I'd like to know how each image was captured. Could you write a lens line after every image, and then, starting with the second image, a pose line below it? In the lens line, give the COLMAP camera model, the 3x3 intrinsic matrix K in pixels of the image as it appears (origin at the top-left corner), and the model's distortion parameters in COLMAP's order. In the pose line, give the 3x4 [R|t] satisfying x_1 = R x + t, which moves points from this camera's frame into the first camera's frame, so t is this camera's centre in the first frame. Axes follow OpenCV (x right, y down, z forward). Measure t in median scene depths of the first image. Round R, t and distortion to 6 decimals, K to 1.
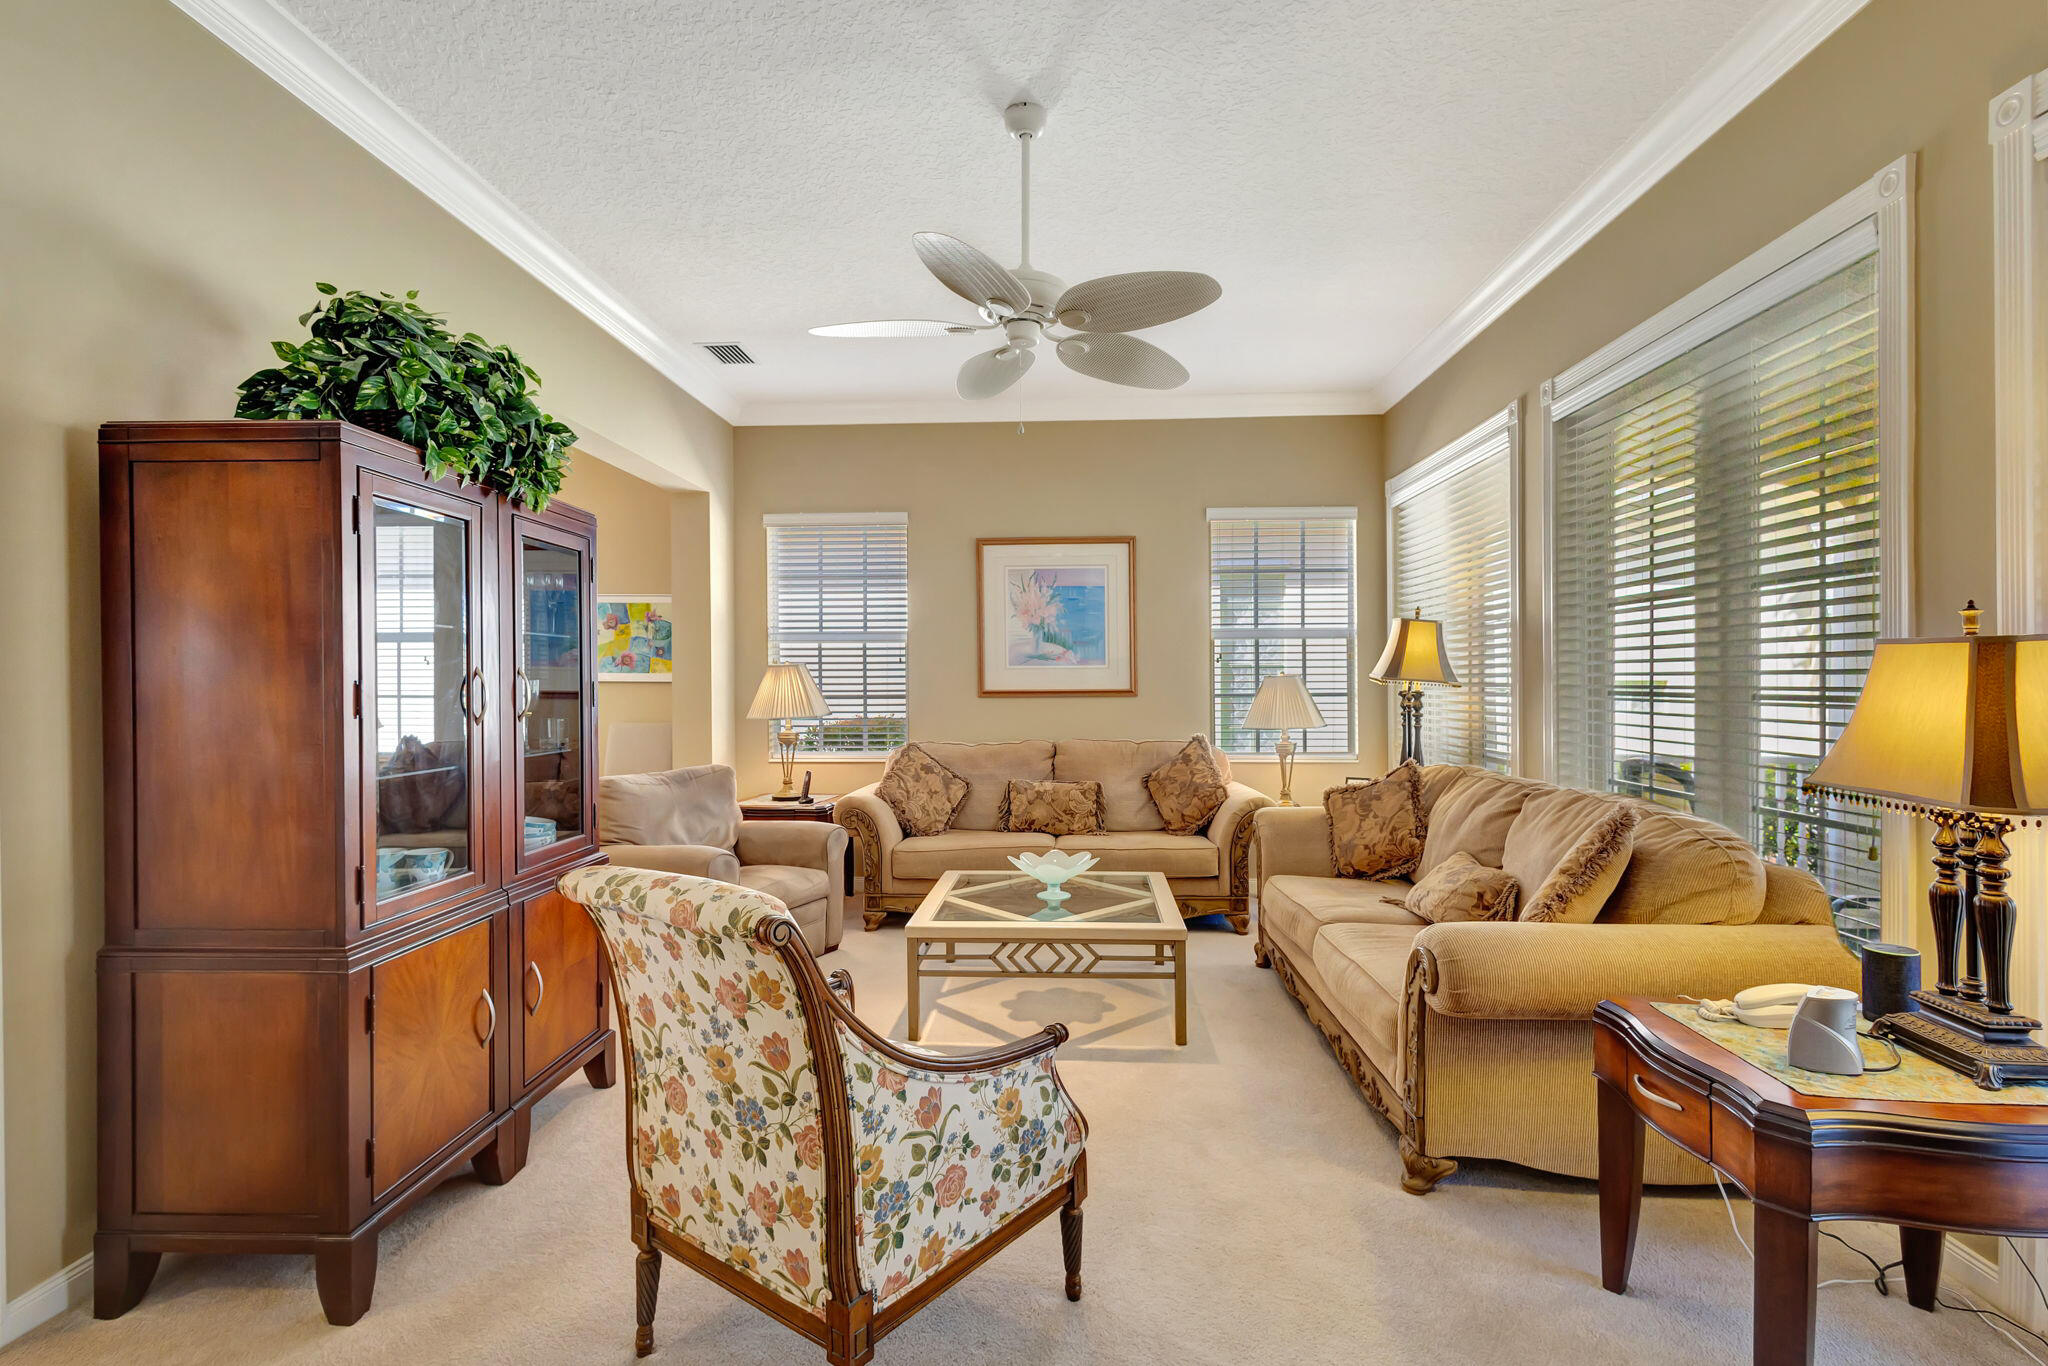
lens RADIAL K [[954.6, 0, 1028.1], [0, 954.6, 681.2], [0, 0, 1]] dist [0.015564, 0.000365]
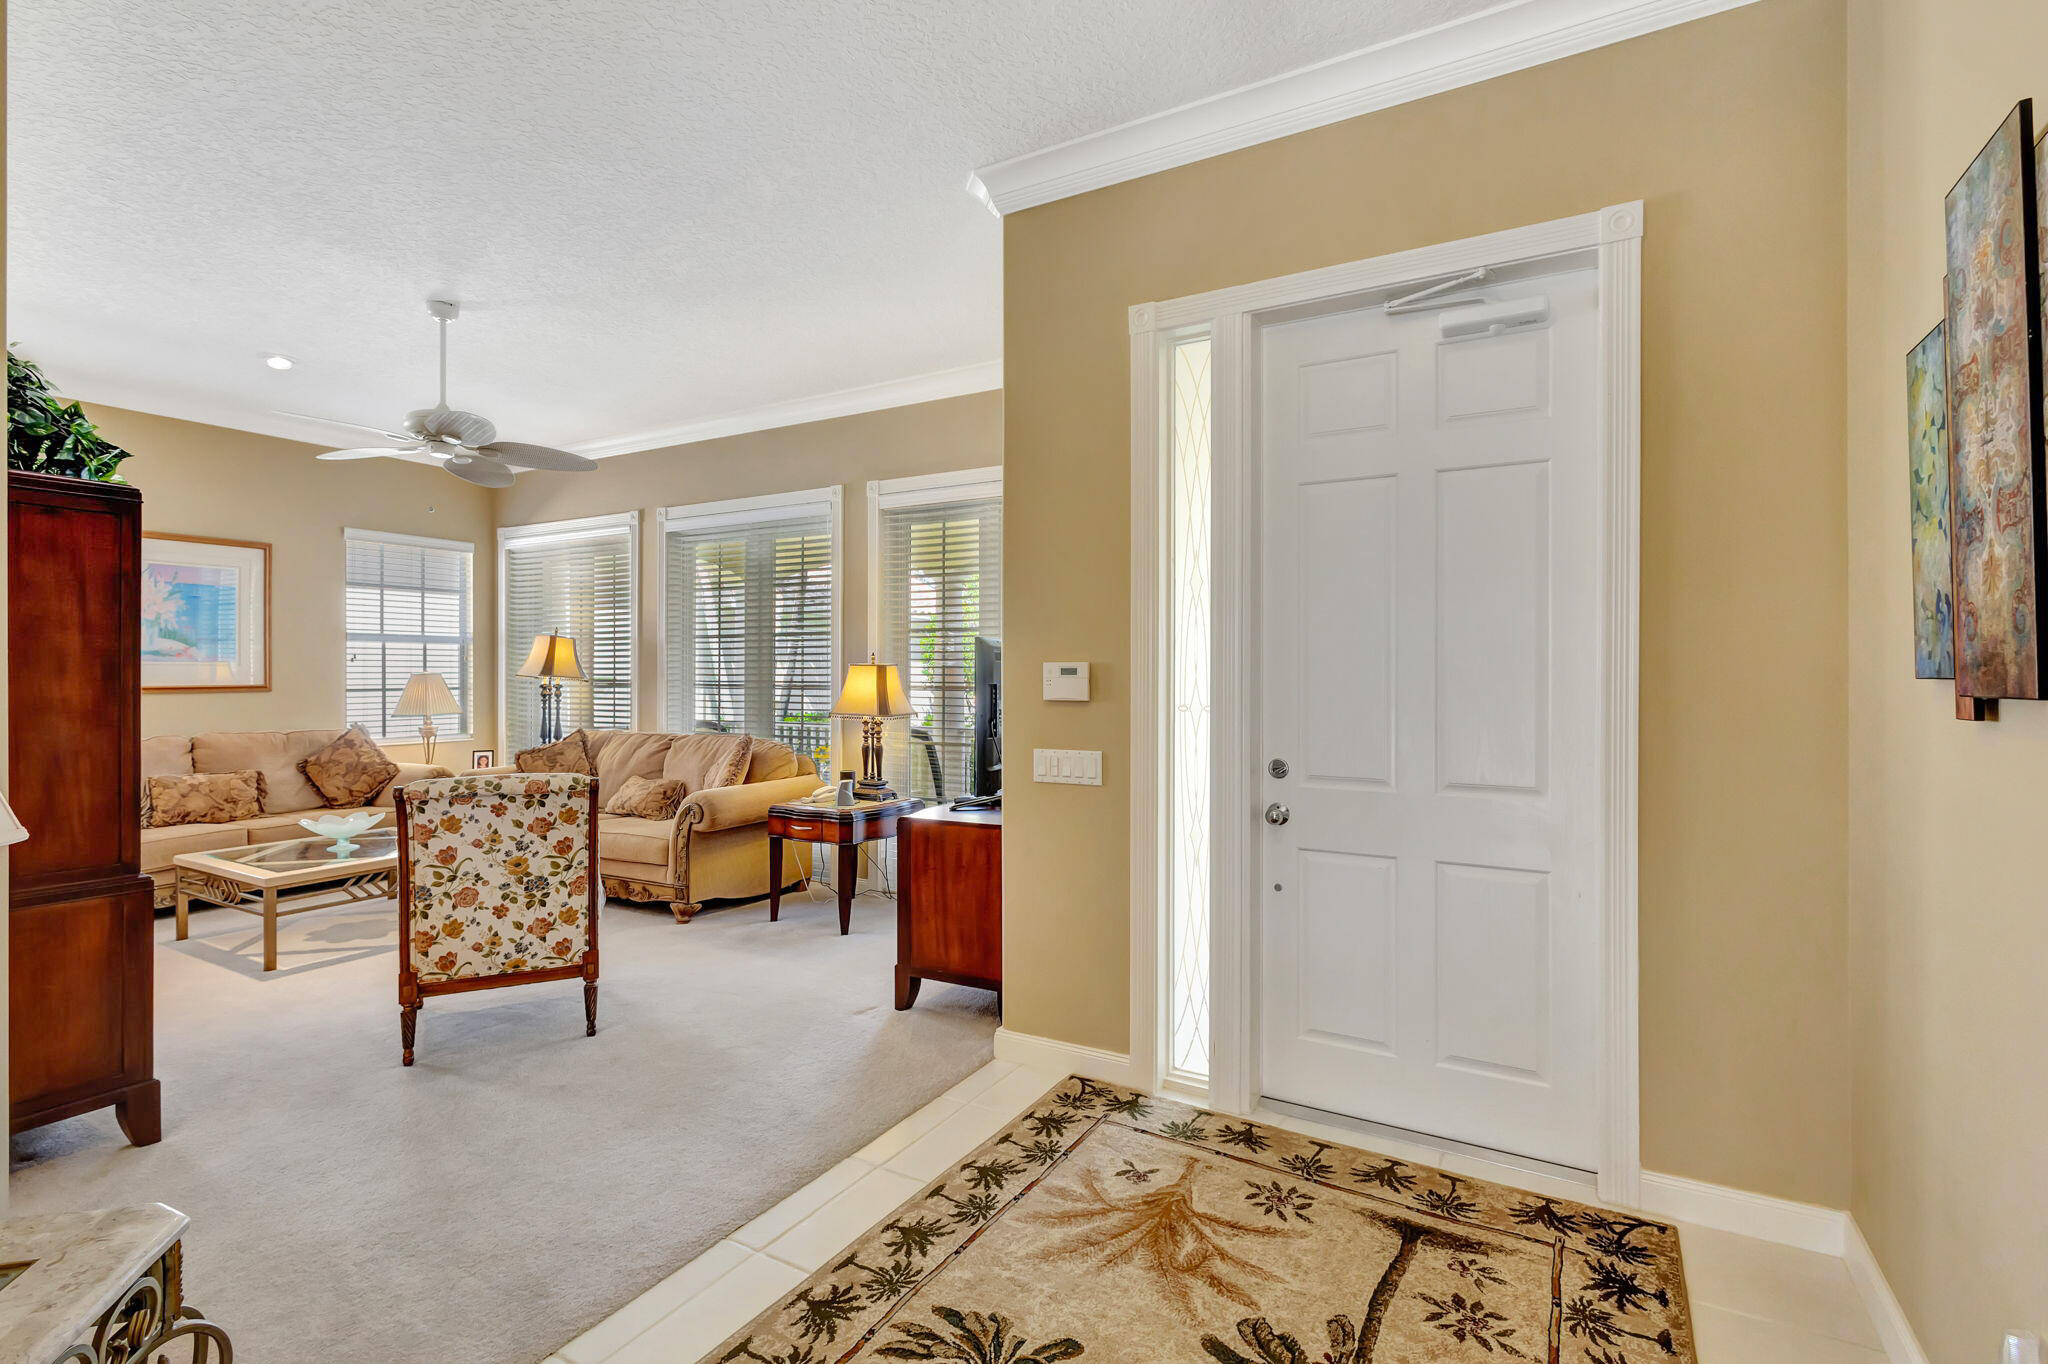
lens RADIAL K [[954.6, 0, 1028.1], [0, 954.6, 680.2], [0, 0, 1]] dist [0.015564, 0.000365]
pose [[0.446685, -0.002139, 0.894689, -0.755321], [-0.000119, 0.999997, 0.002450, 0.000258], [-0.894691, -0.001201, 0.446683, -0.401583]]
